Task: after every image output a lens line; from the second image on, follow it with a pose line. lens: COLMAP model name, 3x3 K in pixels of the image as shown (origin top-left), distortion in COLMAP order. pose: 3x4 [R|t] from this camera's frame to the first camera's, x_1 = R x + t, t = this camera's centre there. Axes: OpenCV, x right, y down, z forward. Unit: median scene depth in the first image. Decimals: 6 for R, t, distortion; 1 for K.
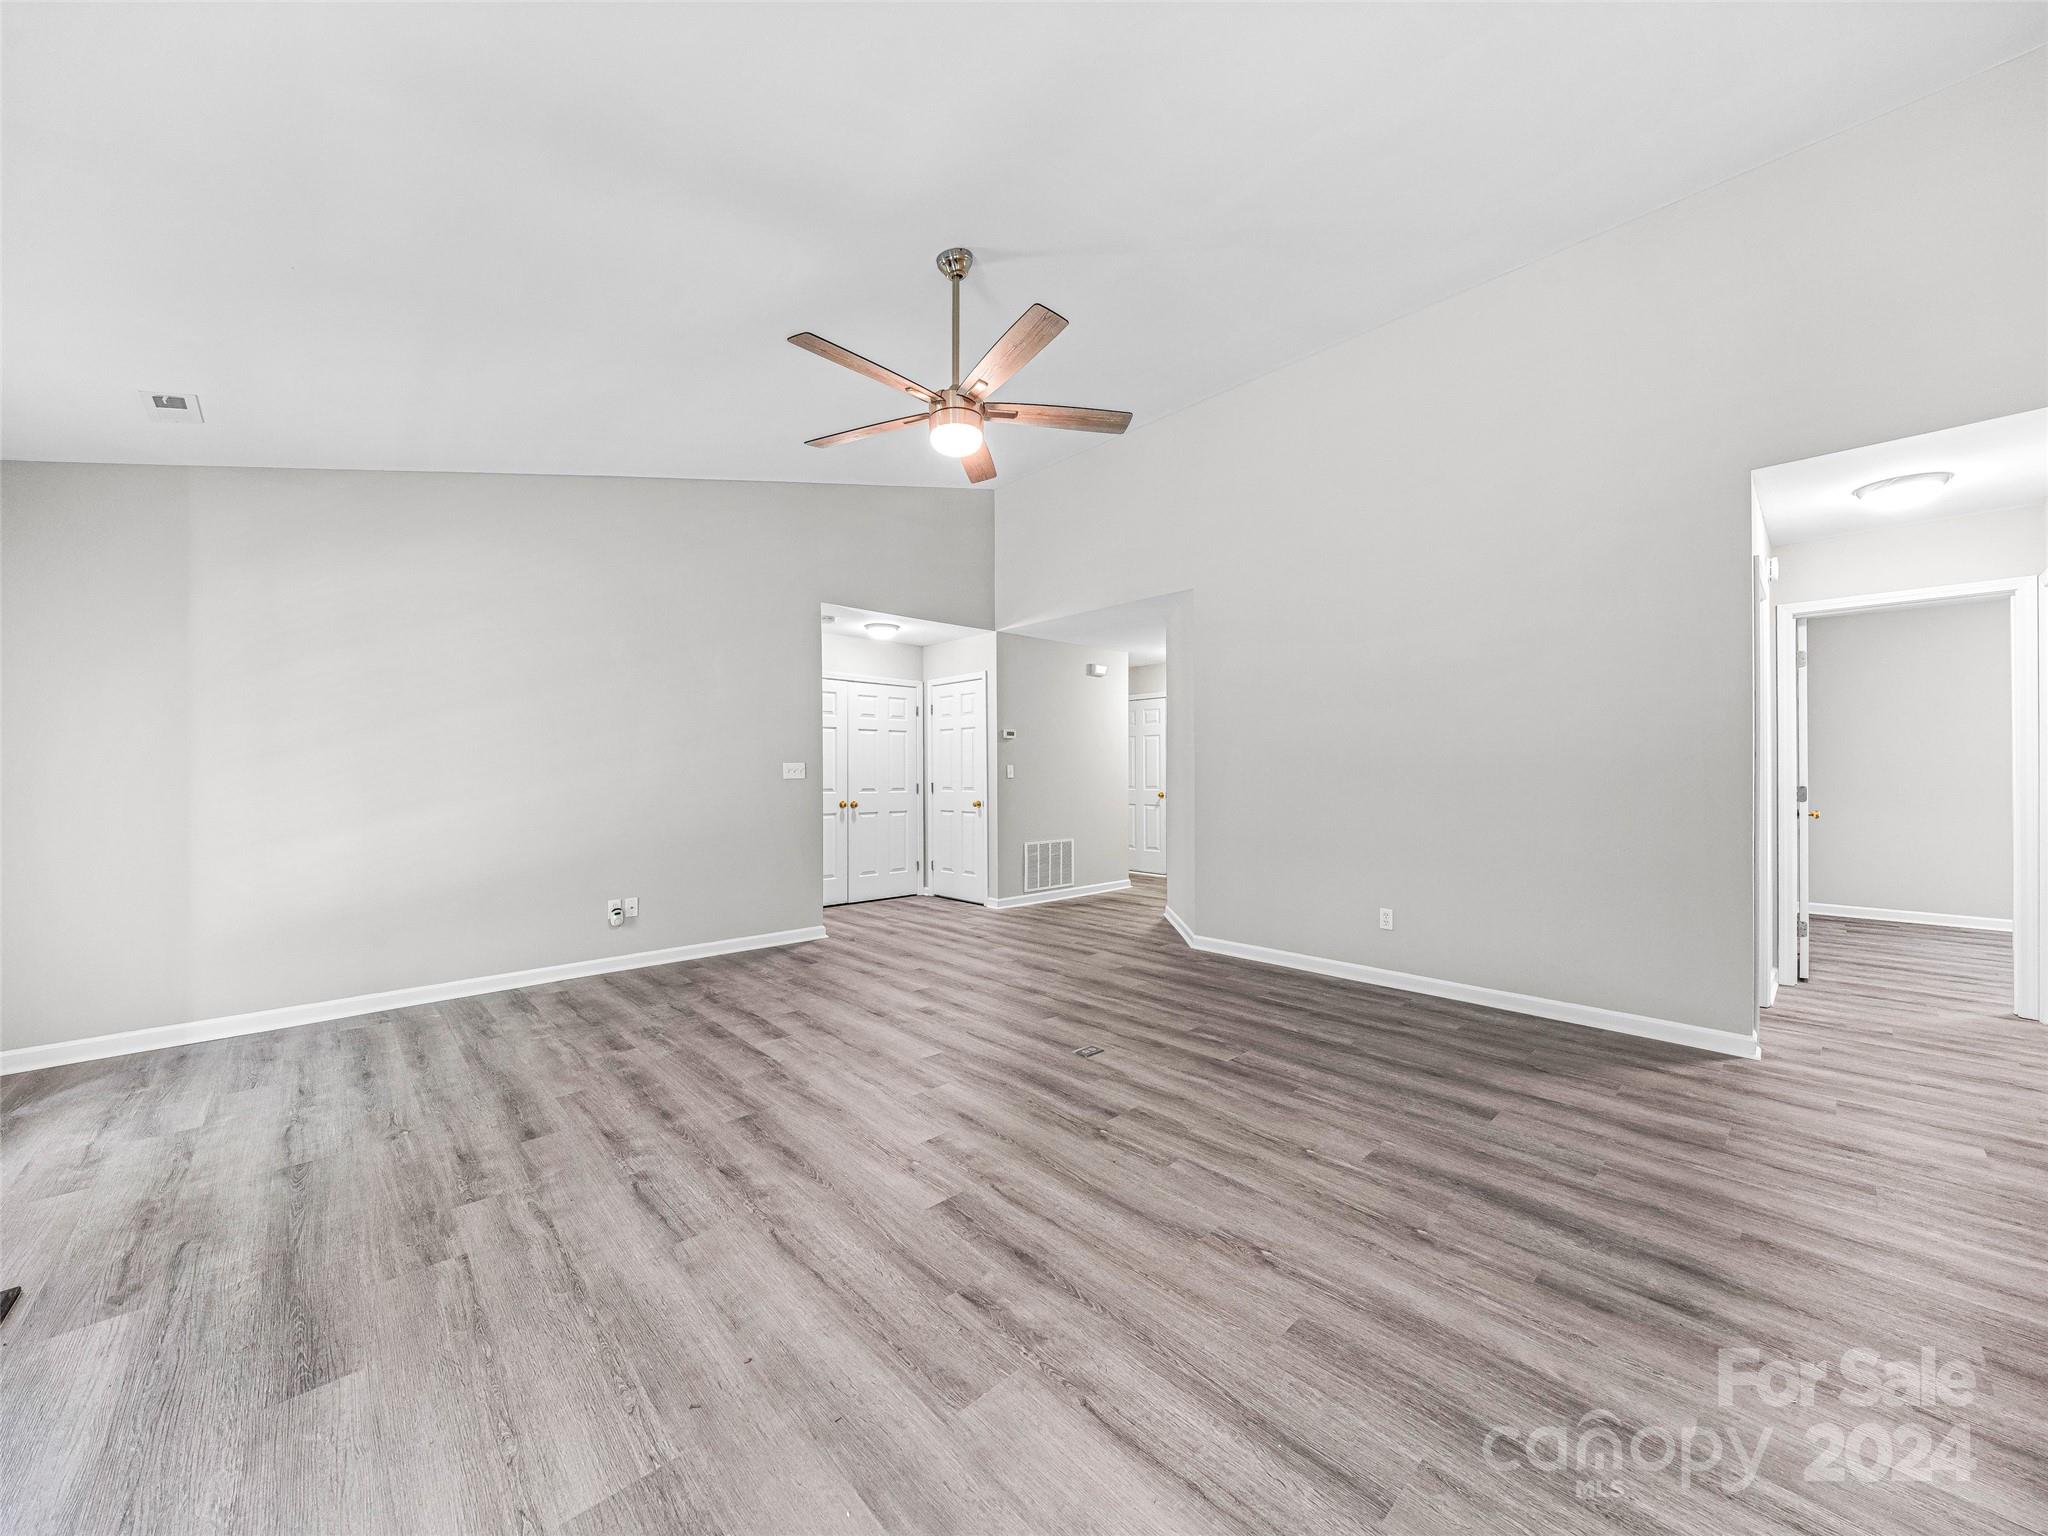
lens RADIAL K [[757.9, 0, 1024.0], [0, 757.9, 768.0], [0, 0, 1]] dist [0.000907, -0.000213]
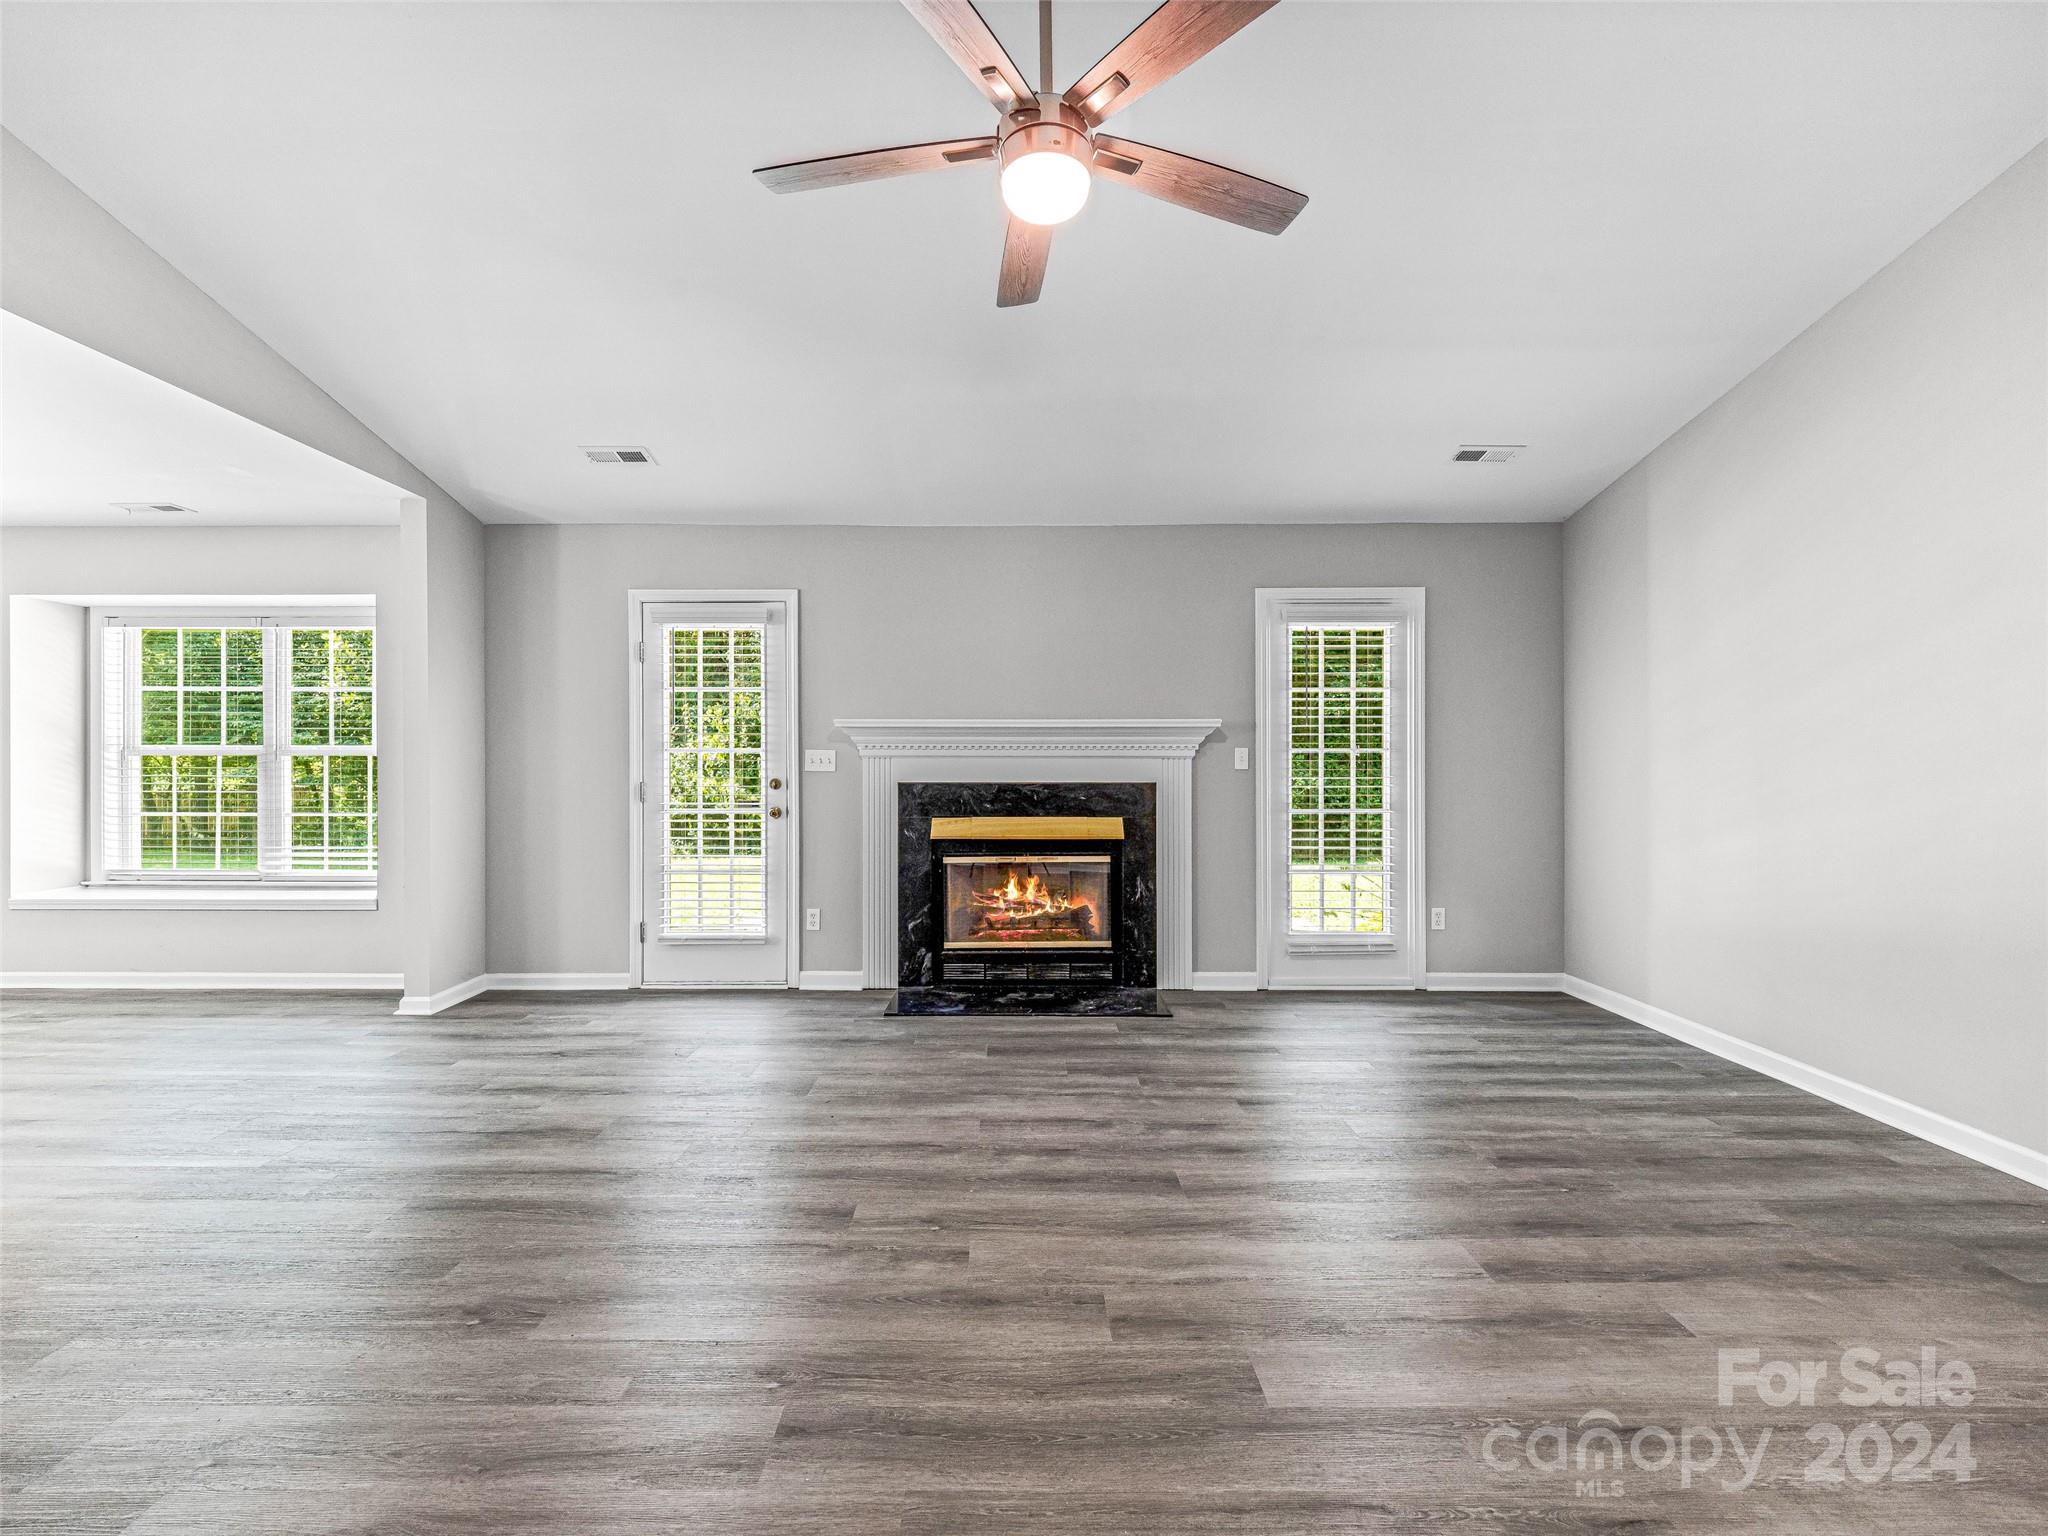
lens RADIAL K [[876.6, 0, 1008.4], [0, 876.6, 763.4], [0, 0, 1]] dist [0.024878, -0.019403]
pose [[-0.688512, 0.006373, -0.725197, 0.321555], [0.004955, 0.999979, 0.004083, 0.001908], [0.725208, -0.000782, -0.688529, 1.098400]]
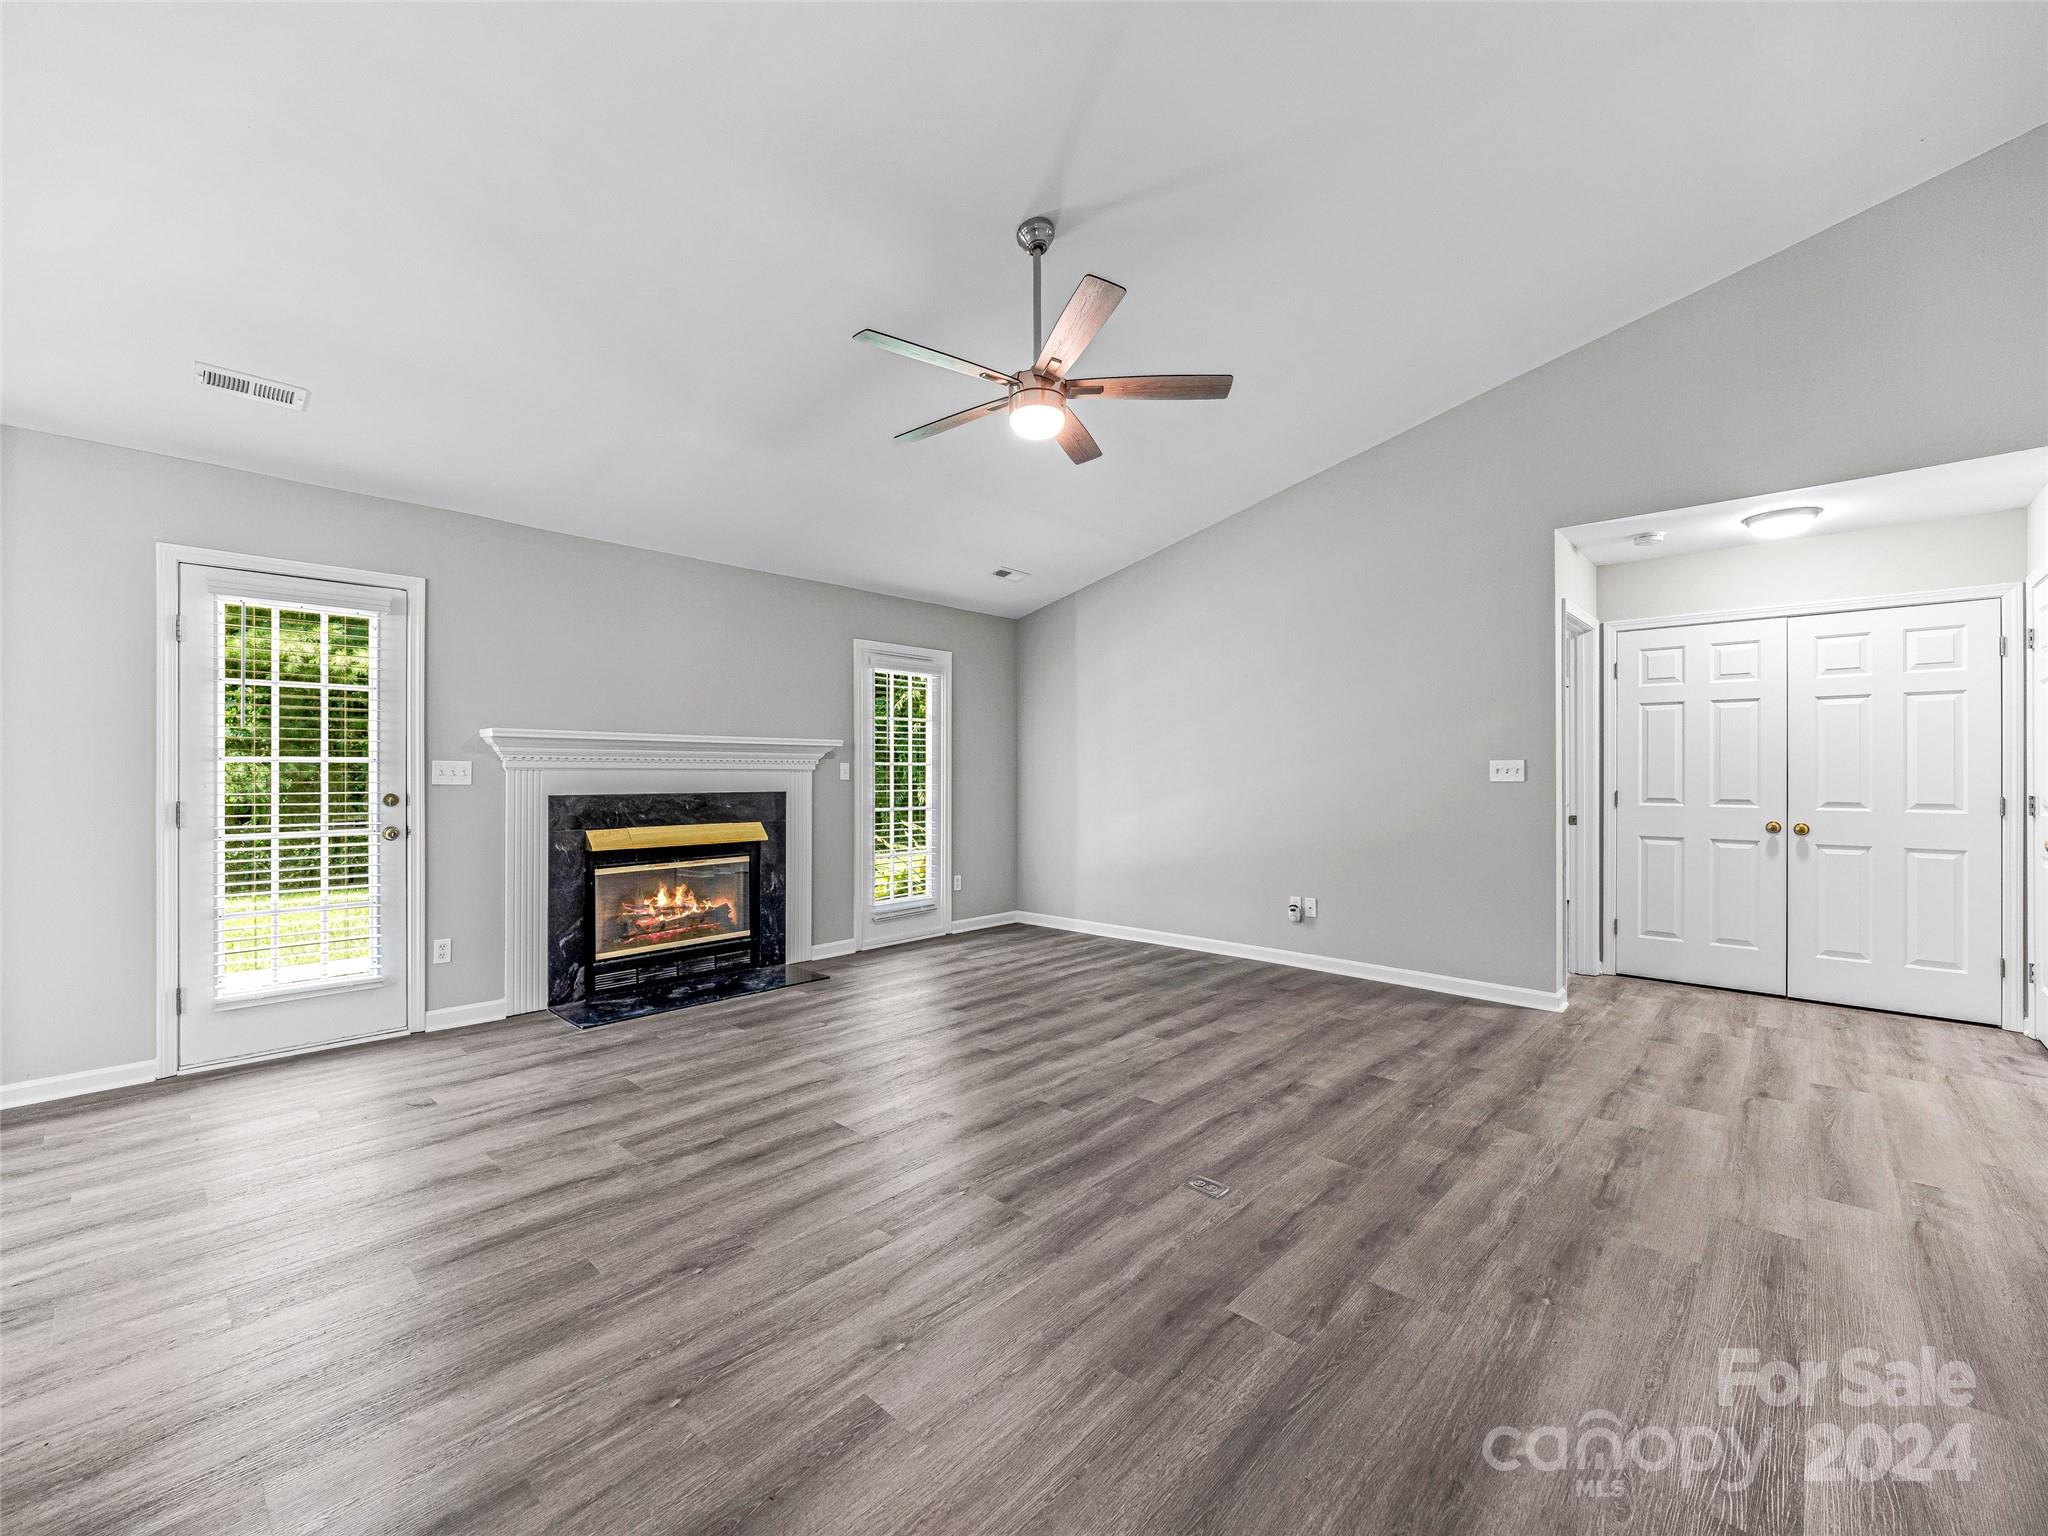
lens RADIAL K [[853.5, 0, 1014.6], [0, 853.5, 777.5], [0, 0, 1]] dist [0.009273, -0.007978]
pose [[0.058091, 0.008202, -0.998278, 0.736342], [0.003926, 0.999957, 0.008444, 0.001504], [0.998304, -0.004410, 0.058056, 0.693013]]
